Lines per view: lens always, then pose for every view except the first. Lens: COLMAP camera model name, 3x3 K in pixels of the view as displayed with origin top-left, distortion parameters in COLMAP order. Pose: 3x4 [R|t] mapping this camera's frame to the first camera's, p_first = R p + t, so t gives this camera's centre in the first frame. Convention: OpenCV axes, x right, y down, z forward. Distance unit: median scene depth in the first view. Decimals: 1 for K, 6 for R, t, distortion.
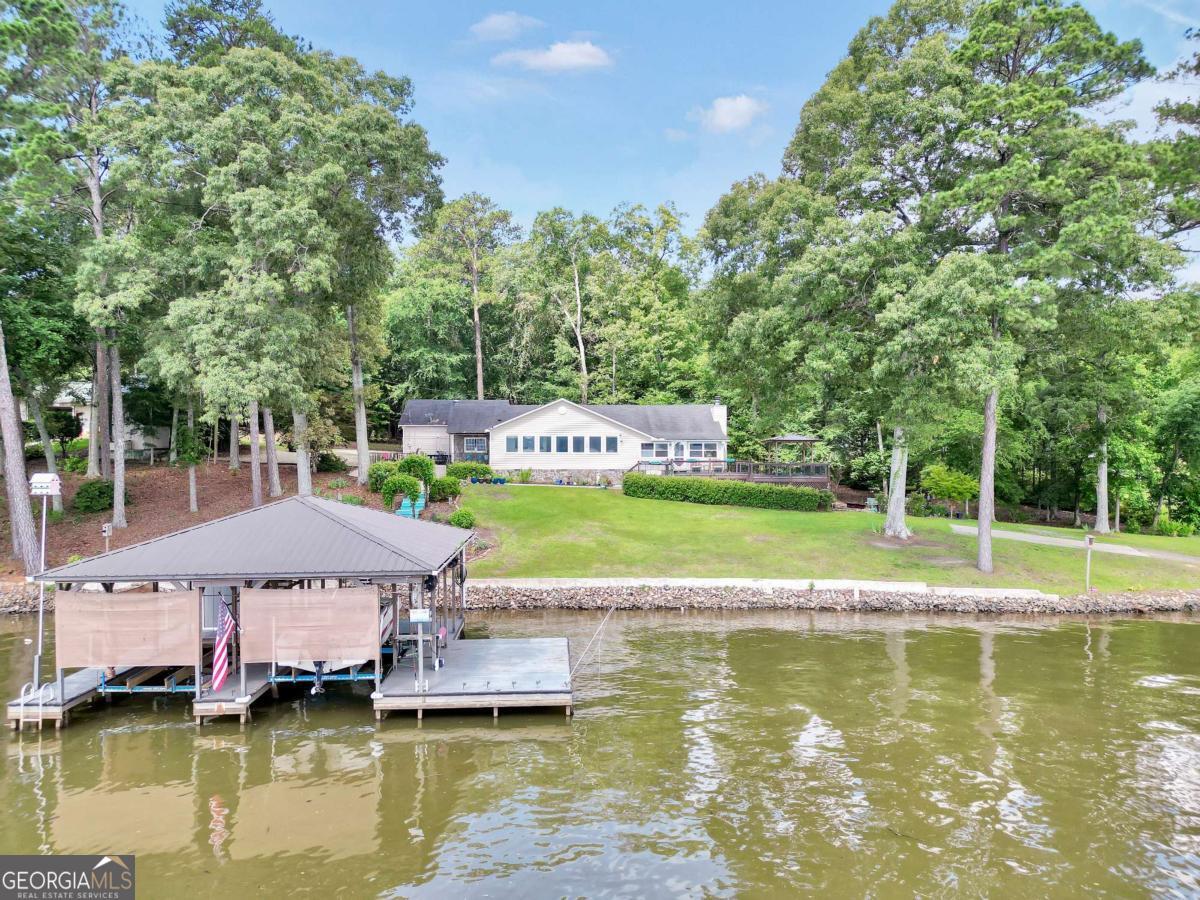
lens RADIAL K [[834.5, 0, 594.5], [0, 834.5, 447.3], [0, 0, 1]] dist [0.052554, -0.055665]
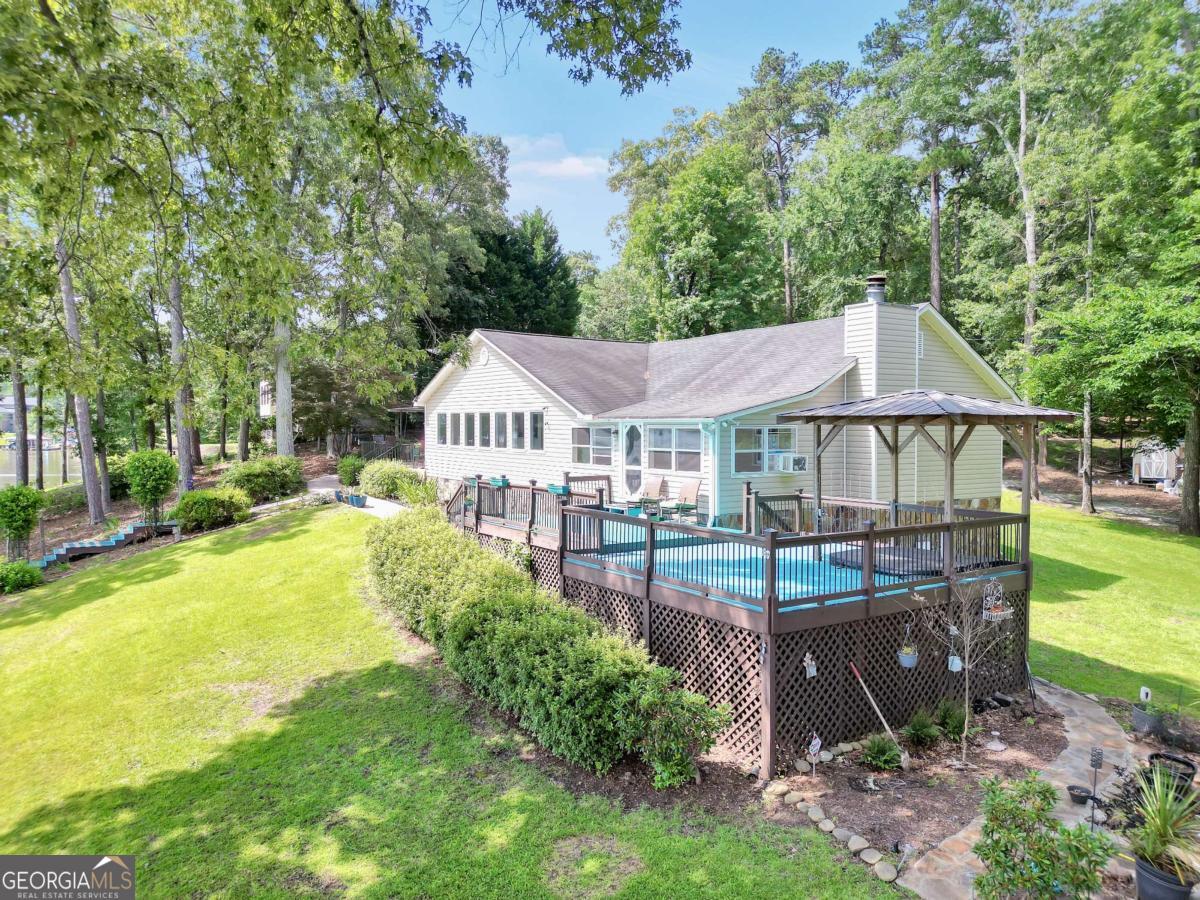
lens RADIAL K [[834.5, 0, 594.5], [0, 834.5, 447.3], [0, 0, 1]] dist [0.052554, -0.055665]
pose [[0.539947, 0.019237, -0.841479, 0.438572], [0.006358, 0.999617, 0.026932, -0.007200], [0.841675, -0.019892, 0.539618, 0.928168]]
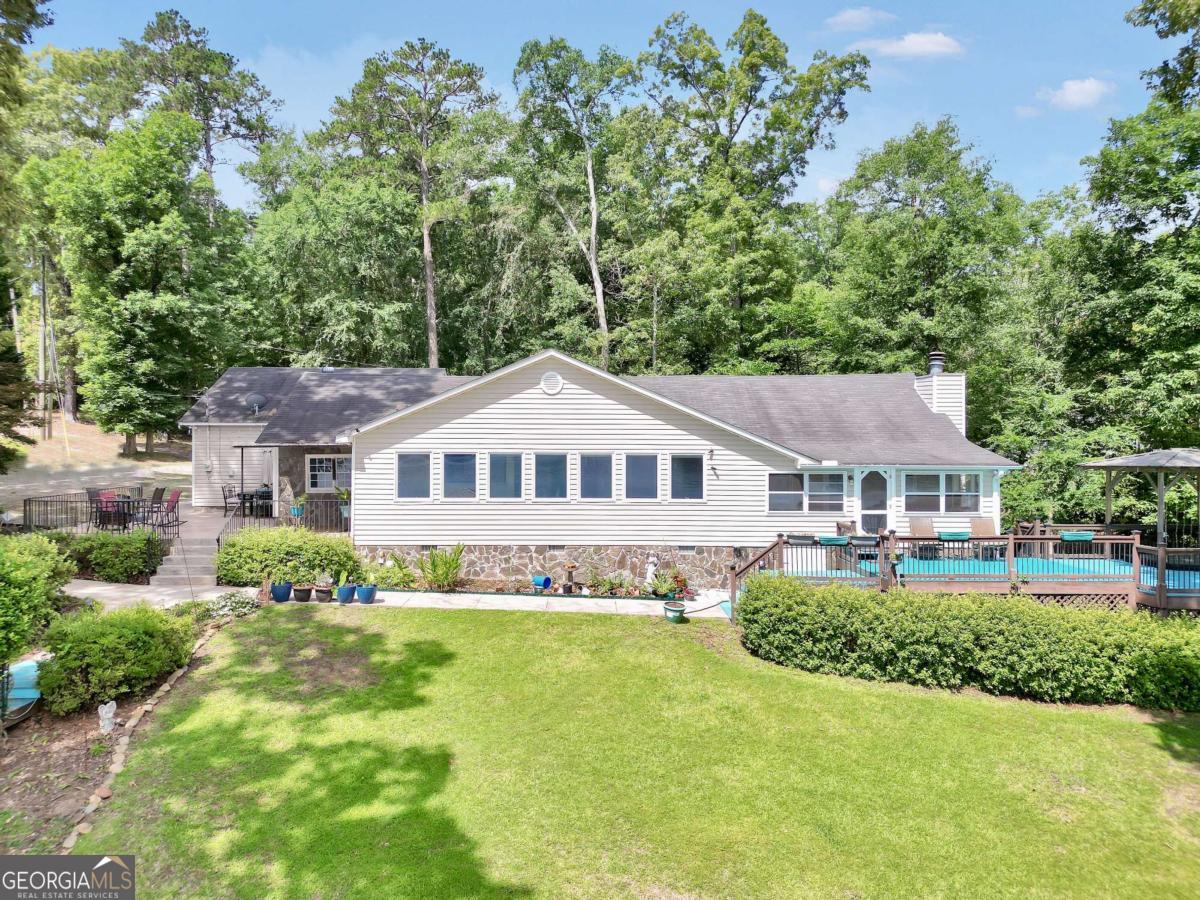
lens RADIAL K [[834.2, 0, 600.0], [0, 834.2, 450.0], [0, 0, 1]] dist [0.020966, -0.000502]
pose [[0.999972, 0.000021, -0.007549, -0.017032], [0.000062, 0.999940, 0.010955, -0.022262], [0.007549, -0.010956, 0.999911, 0.735475]]
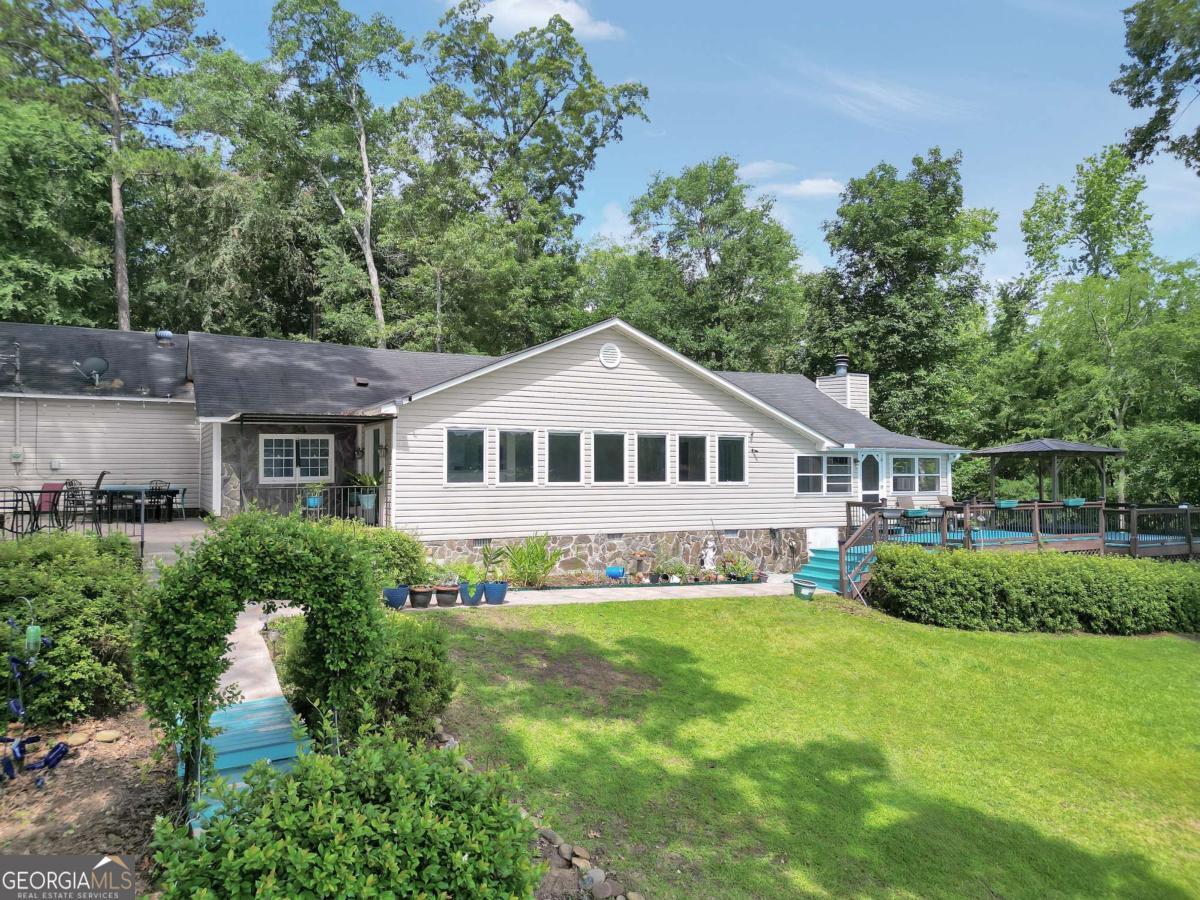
lens RADIAL K [[834.5, 0, 594.5], [0, 834.5, 447.3], [0, 0, 1]] dist [0.052554, -0.055665]
pose [[0.887754, 0.011313, 0.460179, -0.227795], [-0.002838, 0.999813, -0.019104, -0.001976], [-0.460310, 0.015653, 0.887620, 0.818231]]
